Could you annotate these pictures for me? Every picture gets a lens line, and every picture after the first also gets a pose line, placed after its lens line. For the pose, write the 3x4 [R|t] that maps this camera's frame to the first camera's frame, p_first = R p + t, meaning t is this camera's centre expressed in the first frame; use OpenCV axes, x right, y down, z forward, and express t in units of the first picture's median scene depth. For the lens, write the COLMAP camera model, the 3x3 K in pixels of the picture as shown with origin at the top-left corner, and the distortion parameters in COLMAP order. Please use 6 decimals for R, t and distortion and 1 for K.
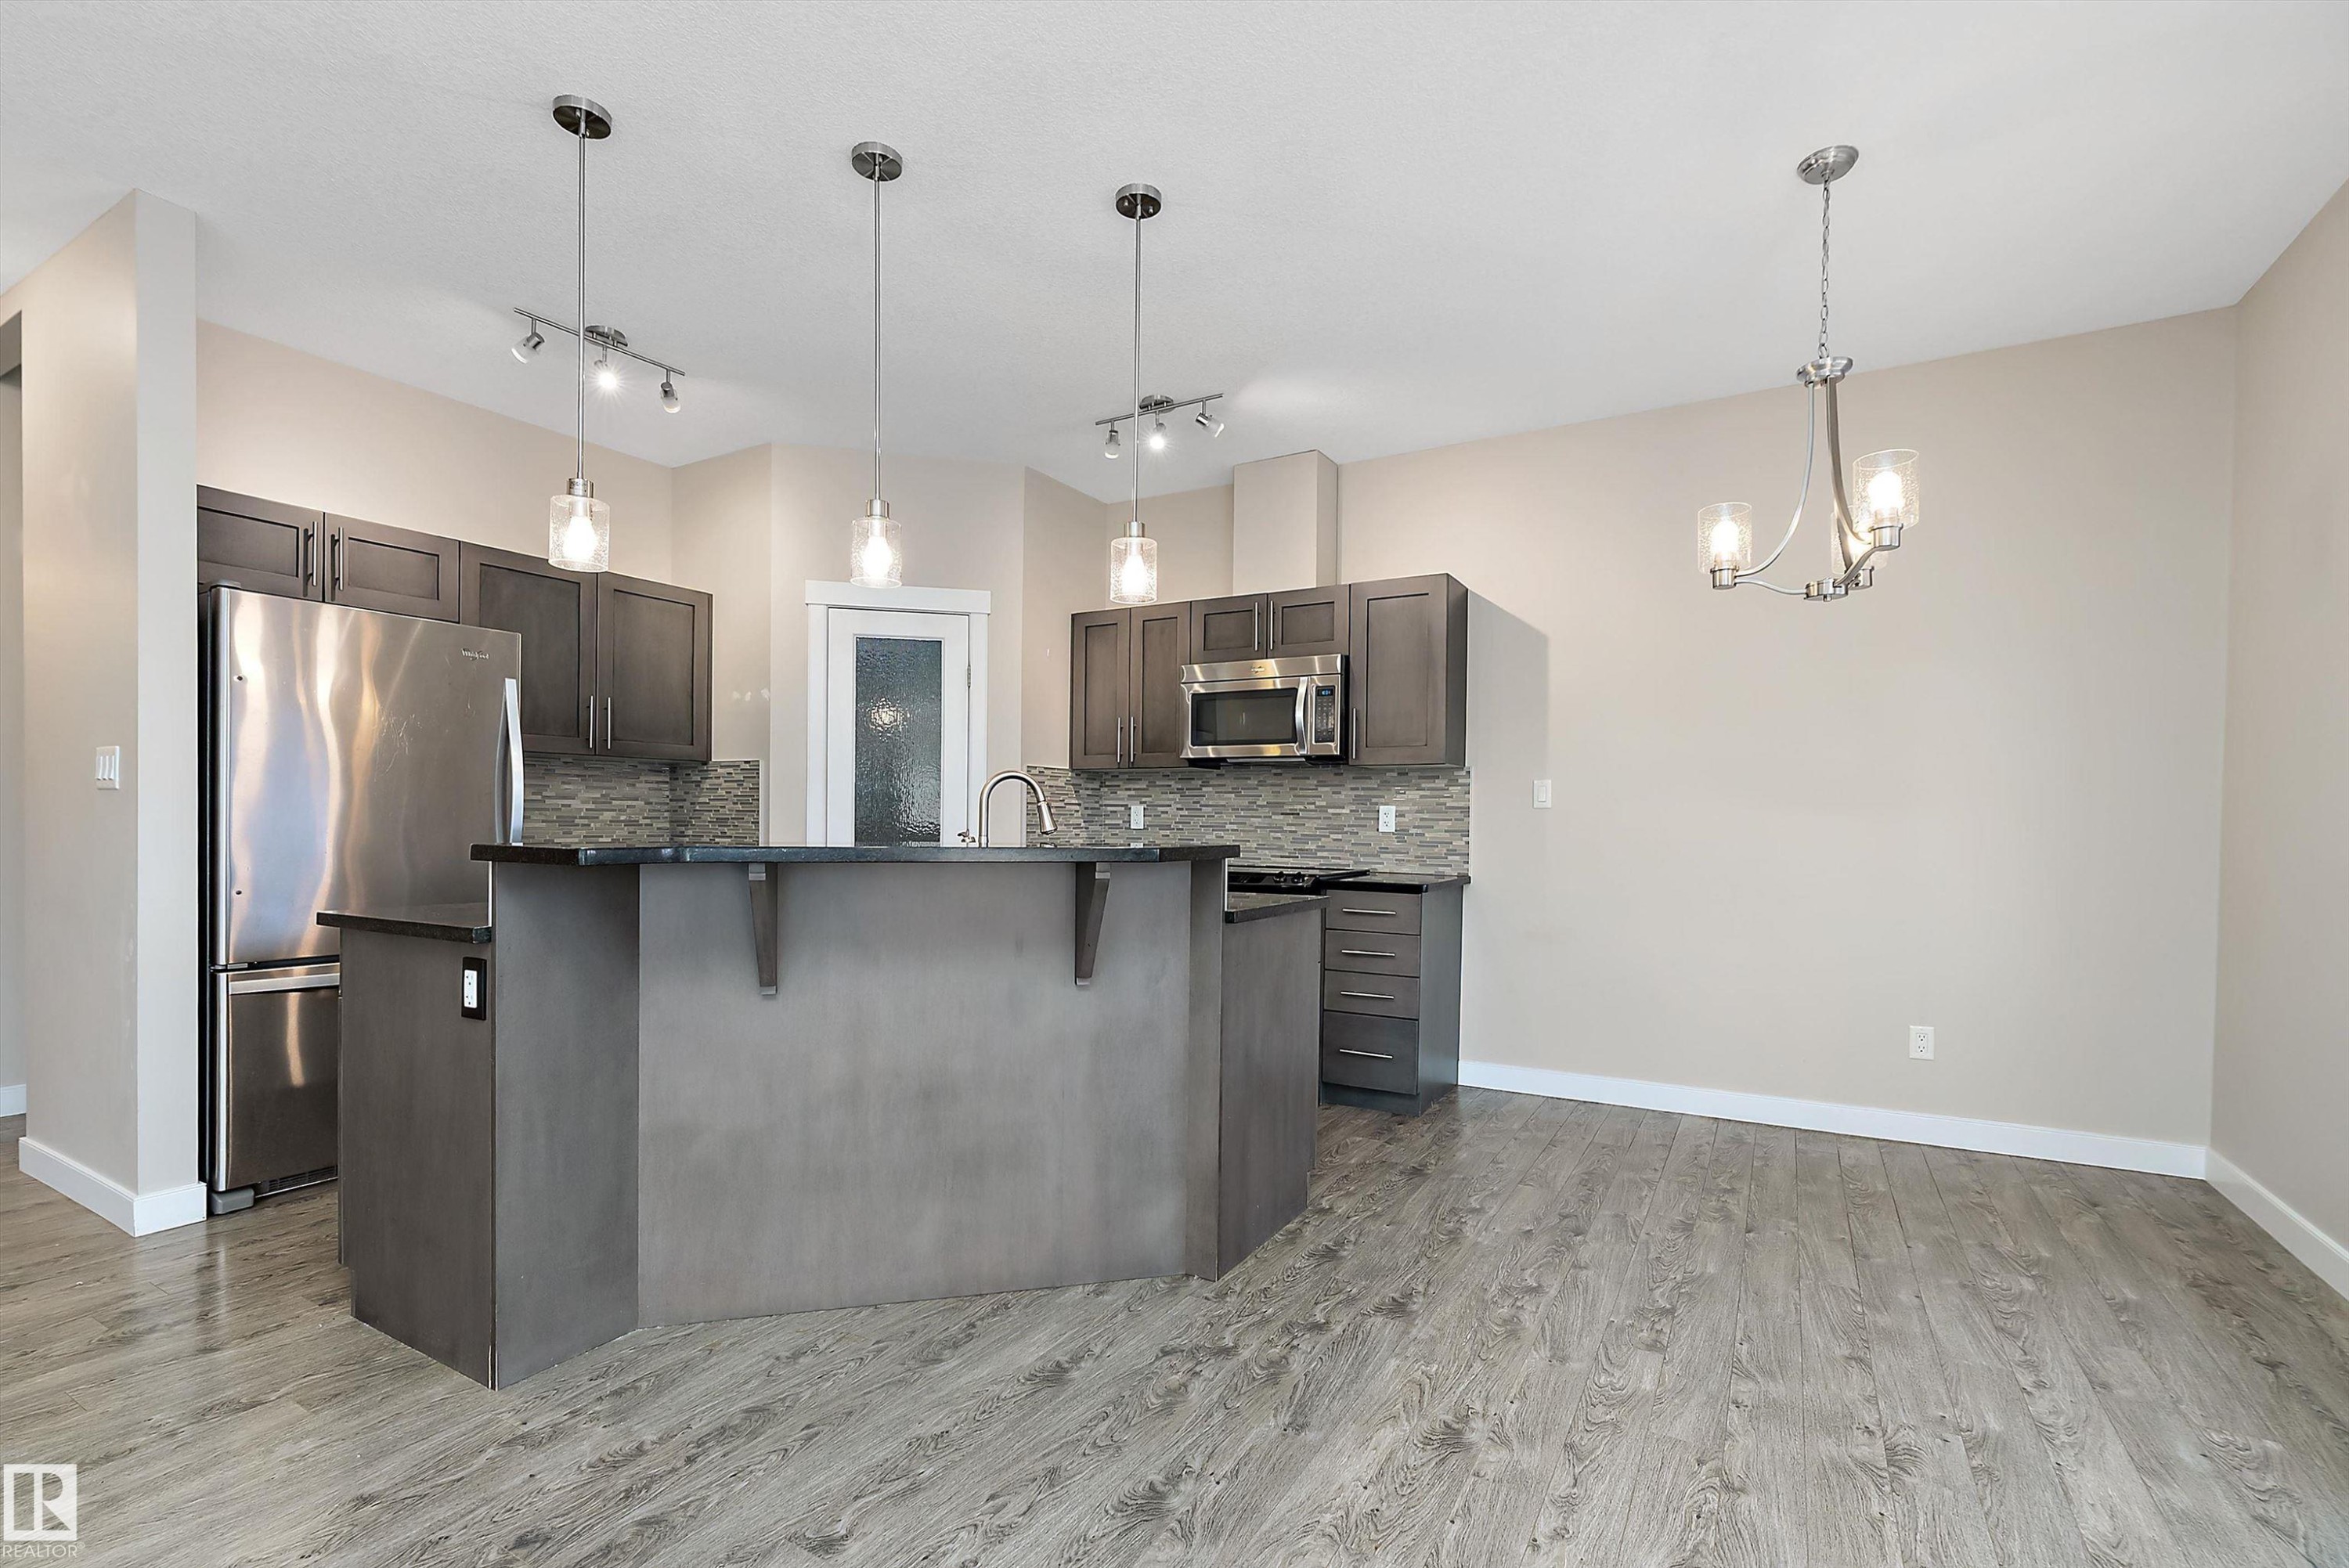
lens RADIAL K [[1065.2, 0, 1162.8], [0, 1065.2, 825.7], [0, 0, 1]] dist [-0.010770, 0.001132]
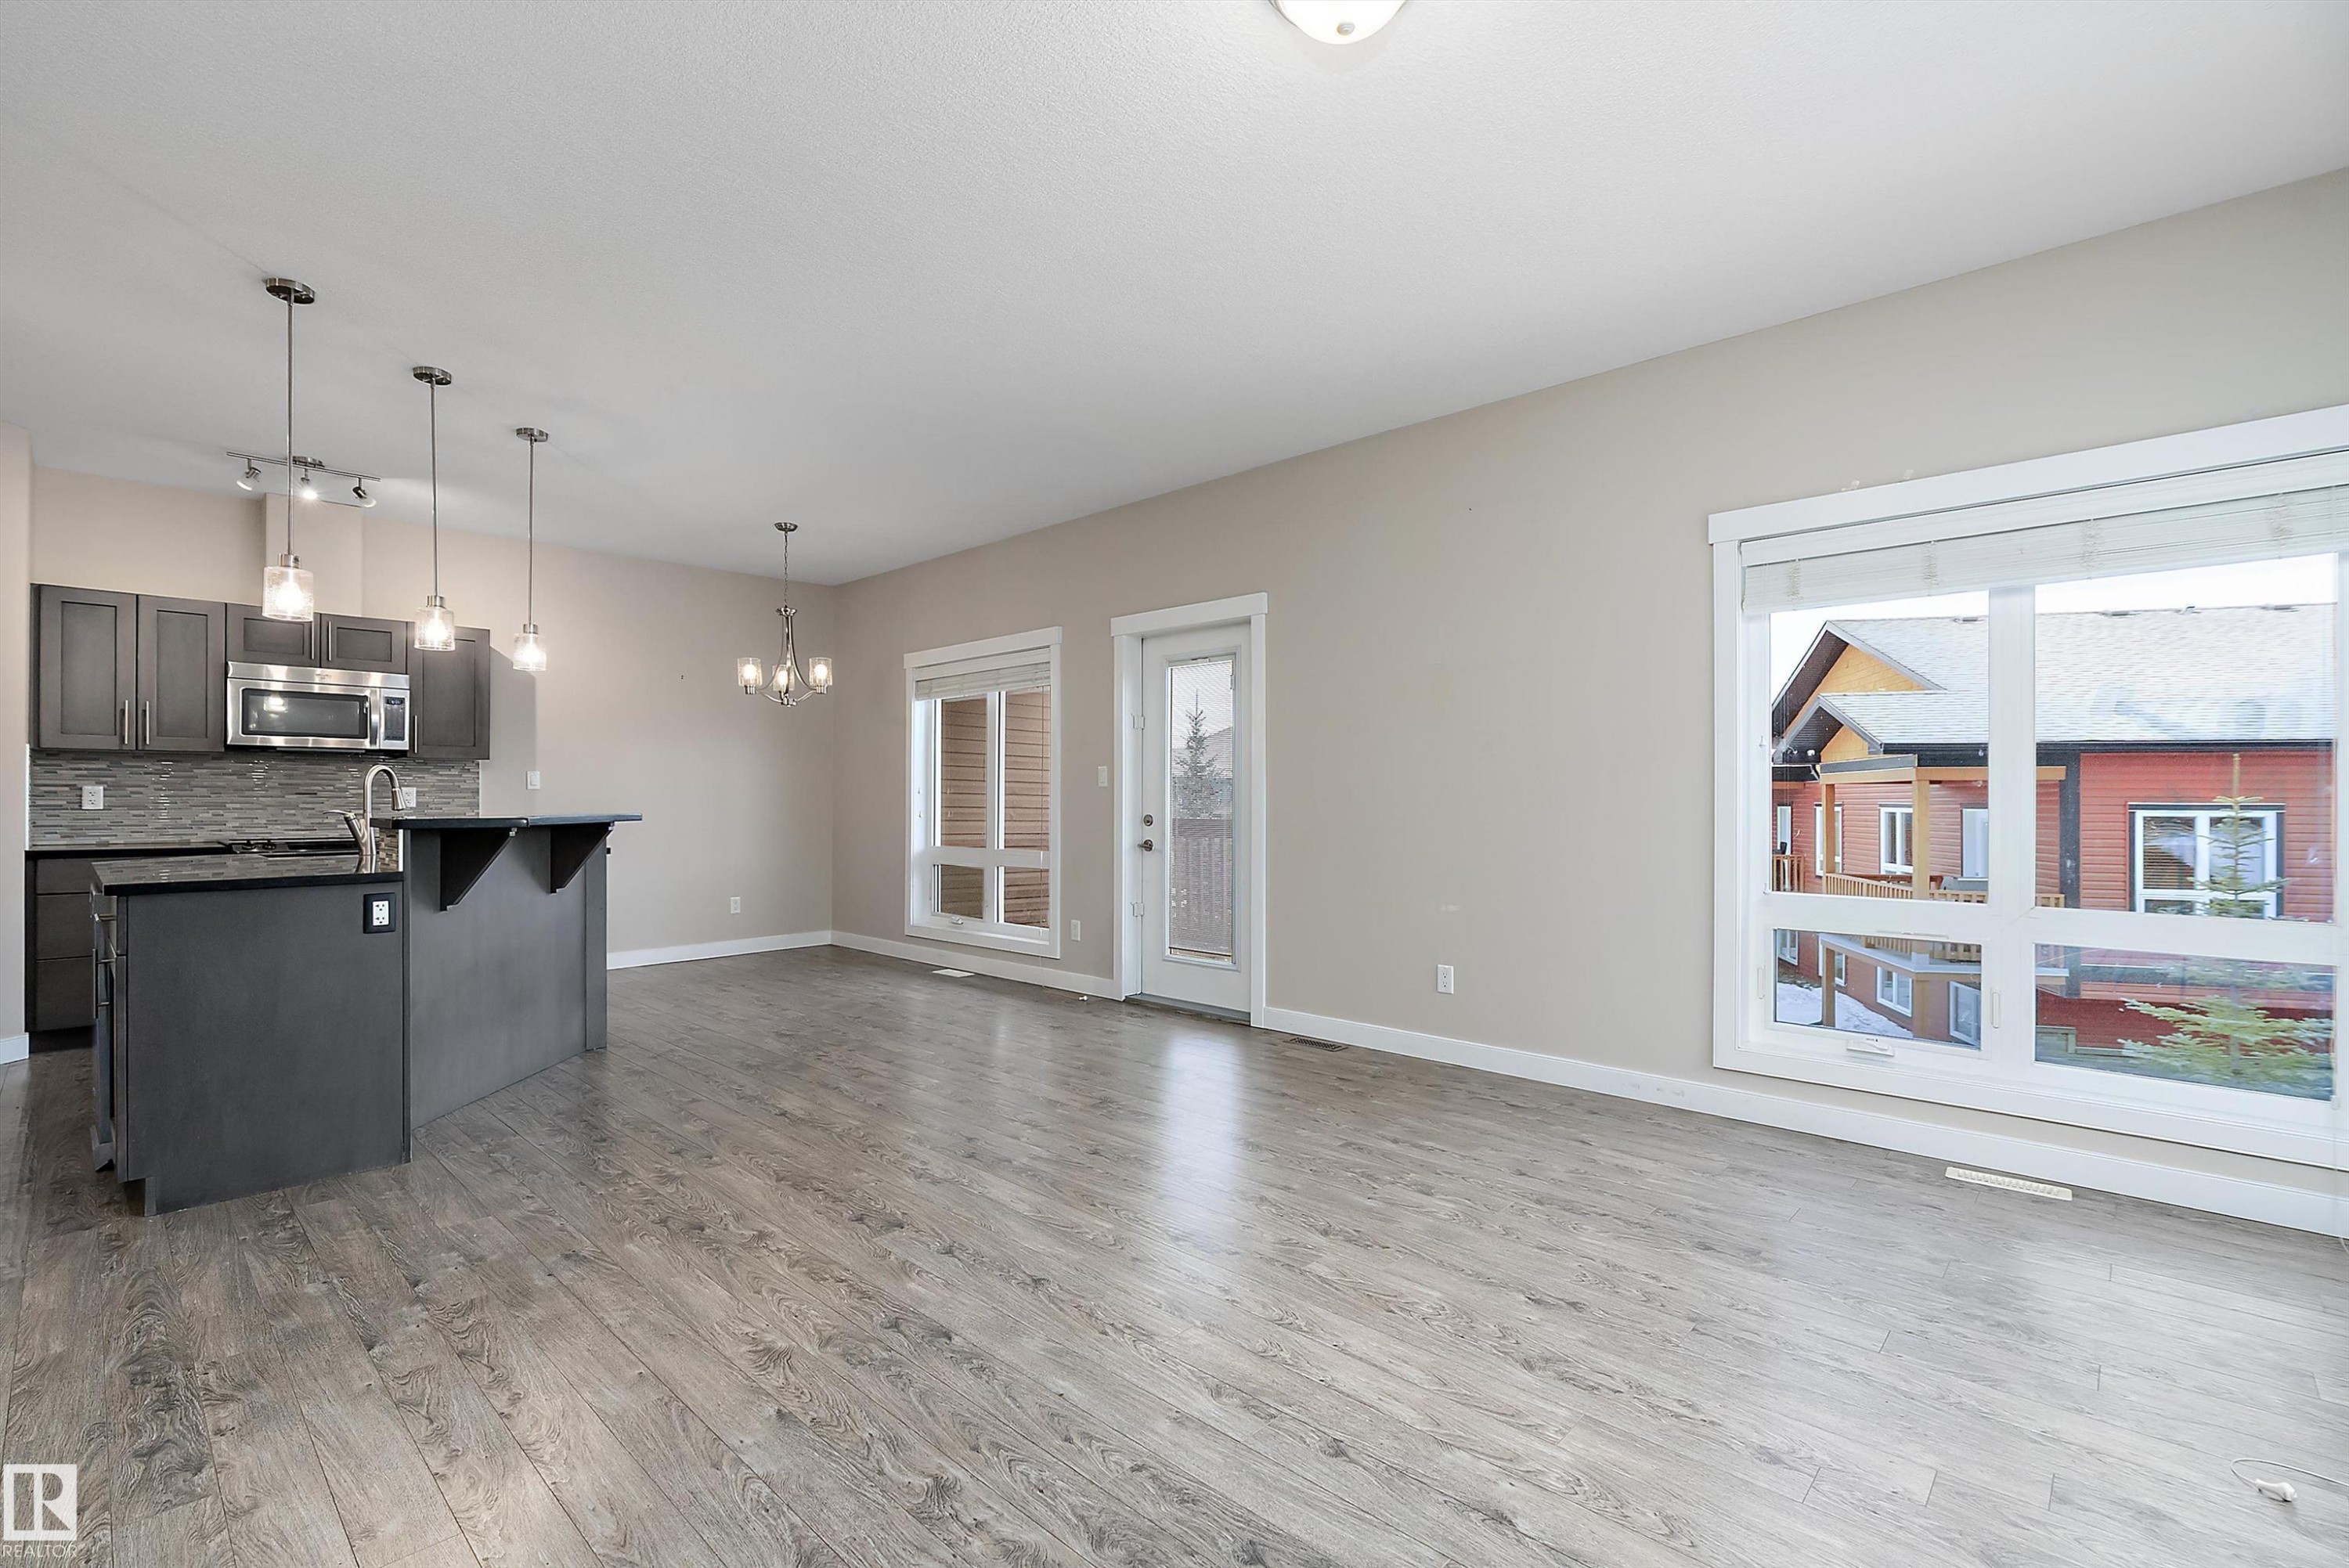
lens RADIAL K [[1043.5, 0, 1157.4], [0, 1043.5, 797.3], [0, 0, 1]] dist [-0.006804, 0.000828]
pose [[0.229862, -0.007793, 0.973192, -0.961928], [0.007871, 0.999950, 0.006148, -0.008328], [-0.973191, 0.006247, 0.229912, -0.233627]]
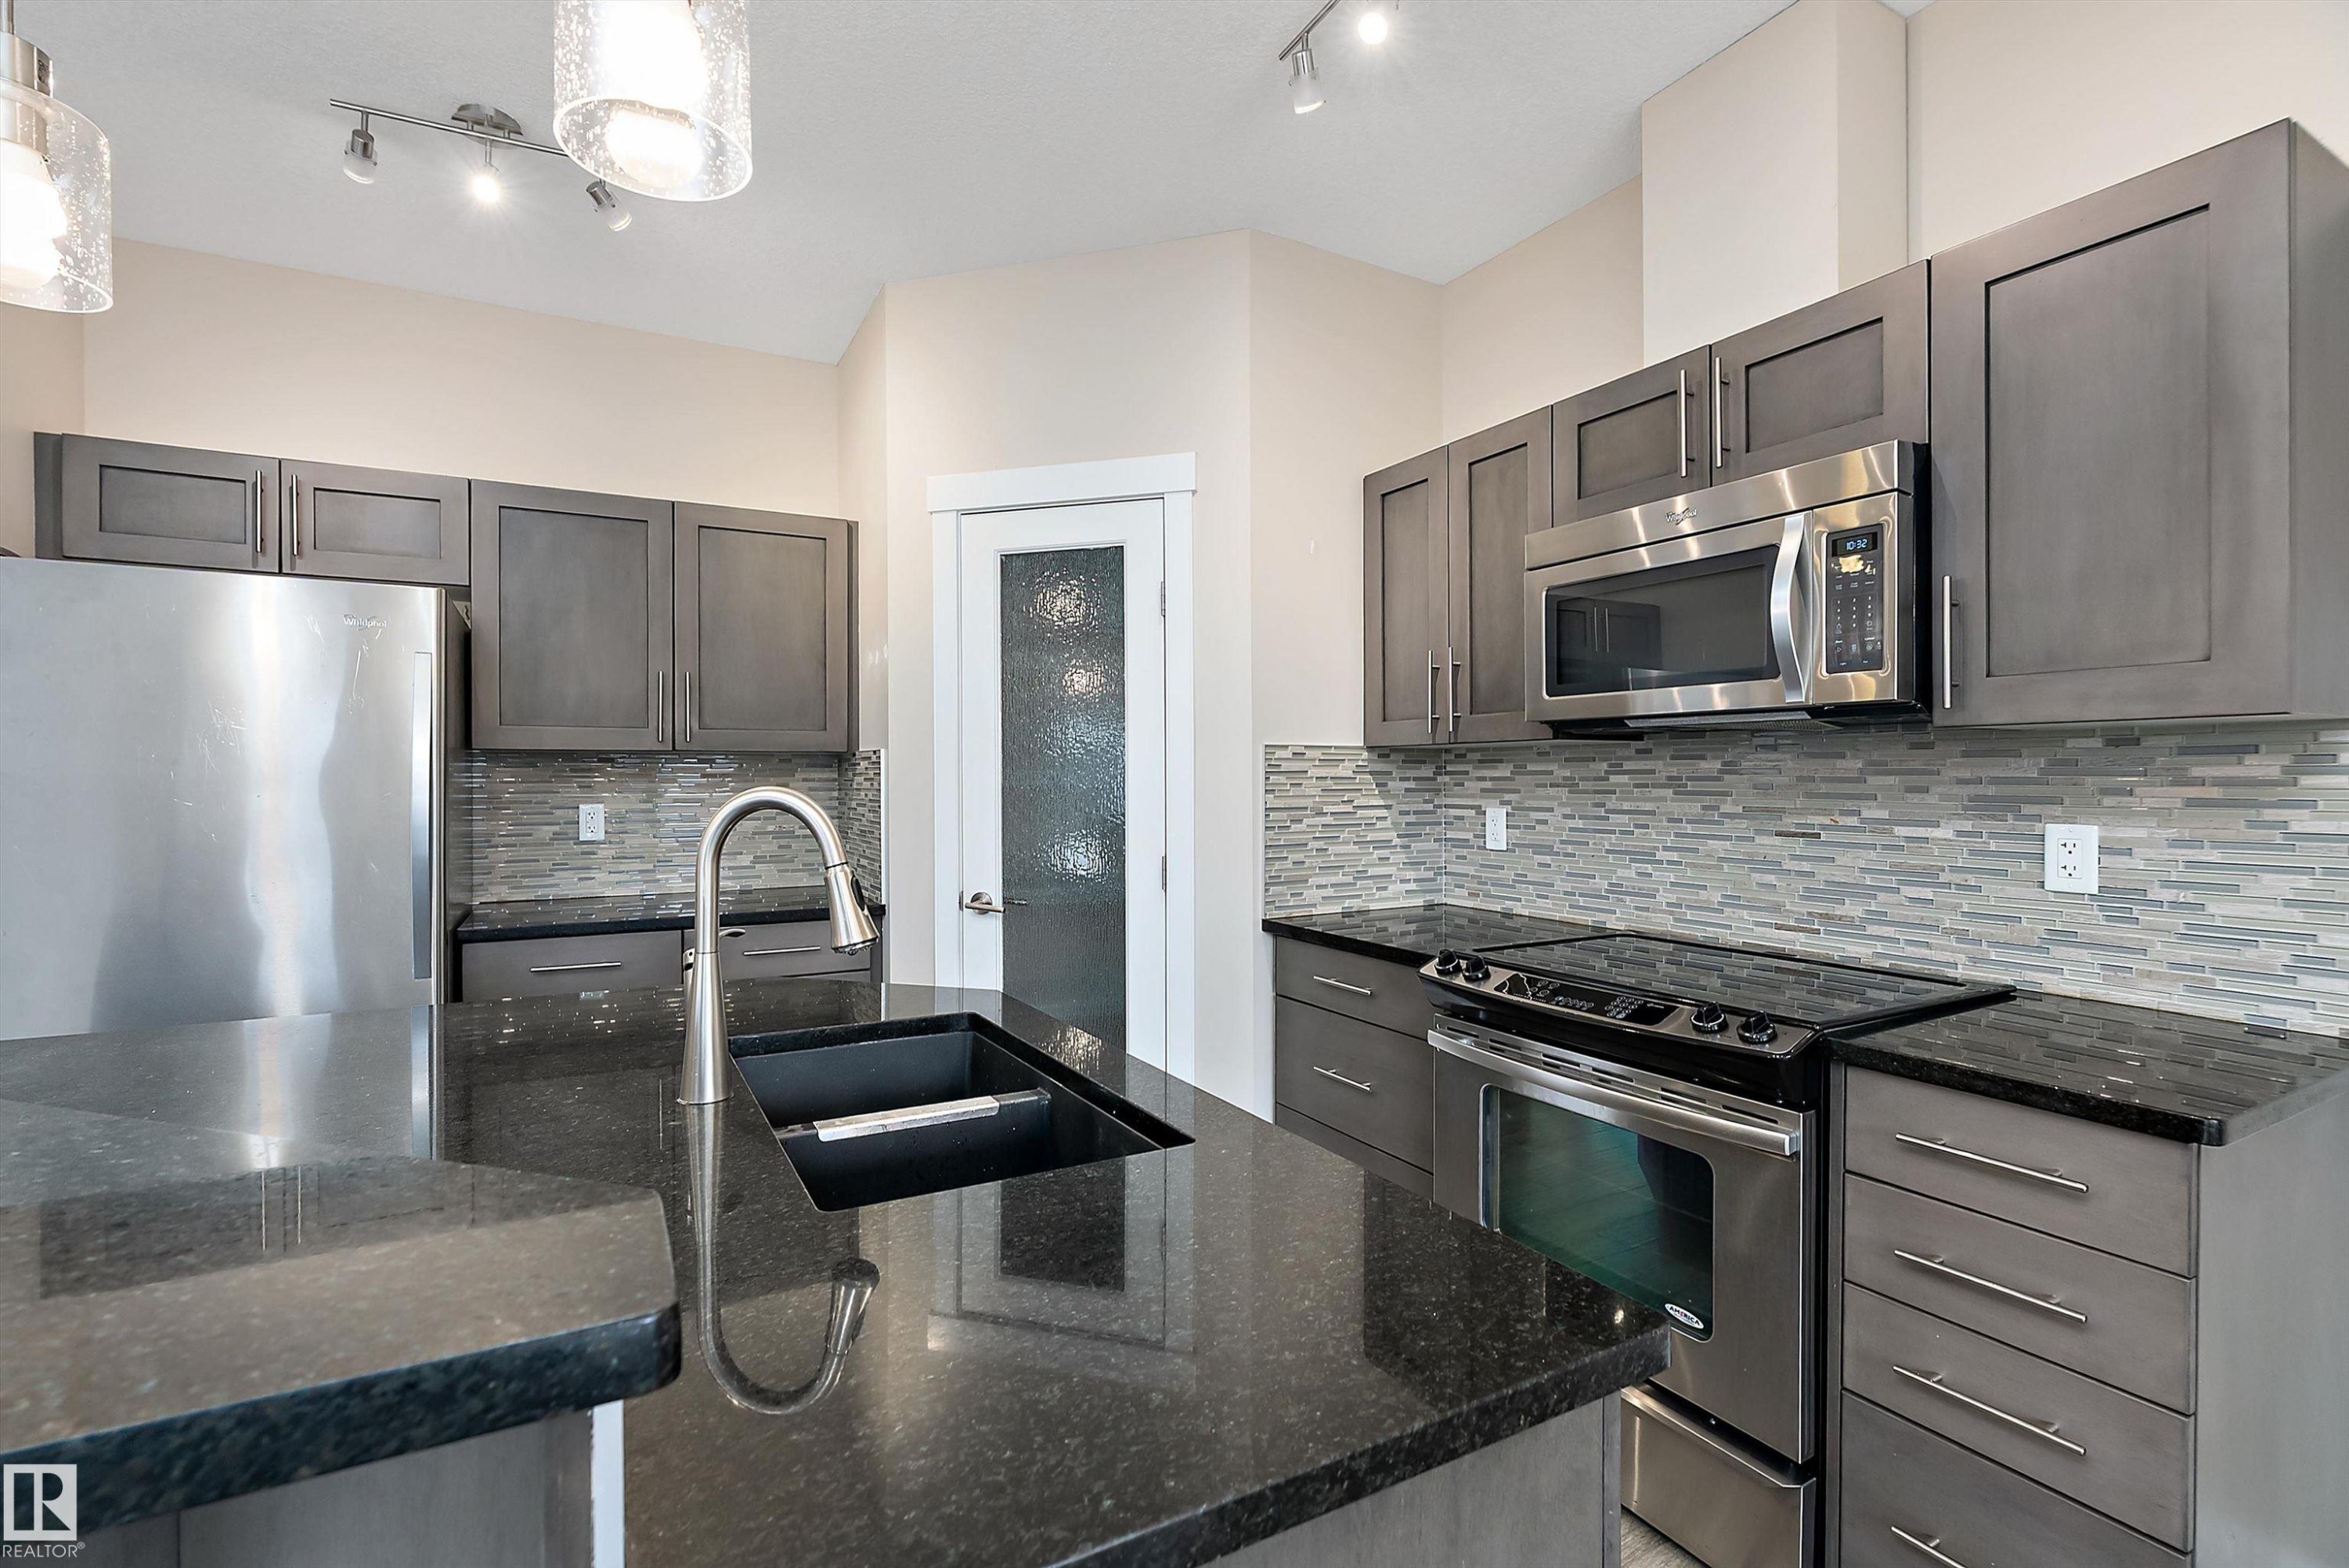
lens RADIAL K [[1053.2, 0, 1156.0], [0, 1053.2, 772.5], [0, 0, 1]] dist [-0.015272, 0.007315]
pose [[0.857391, -0.014751, -0.514455, 0.139945], [0.007642, 0.999844, -0.015933, -0.039381], [0.514609, 0.009729, 0.857369, 0.578871]]
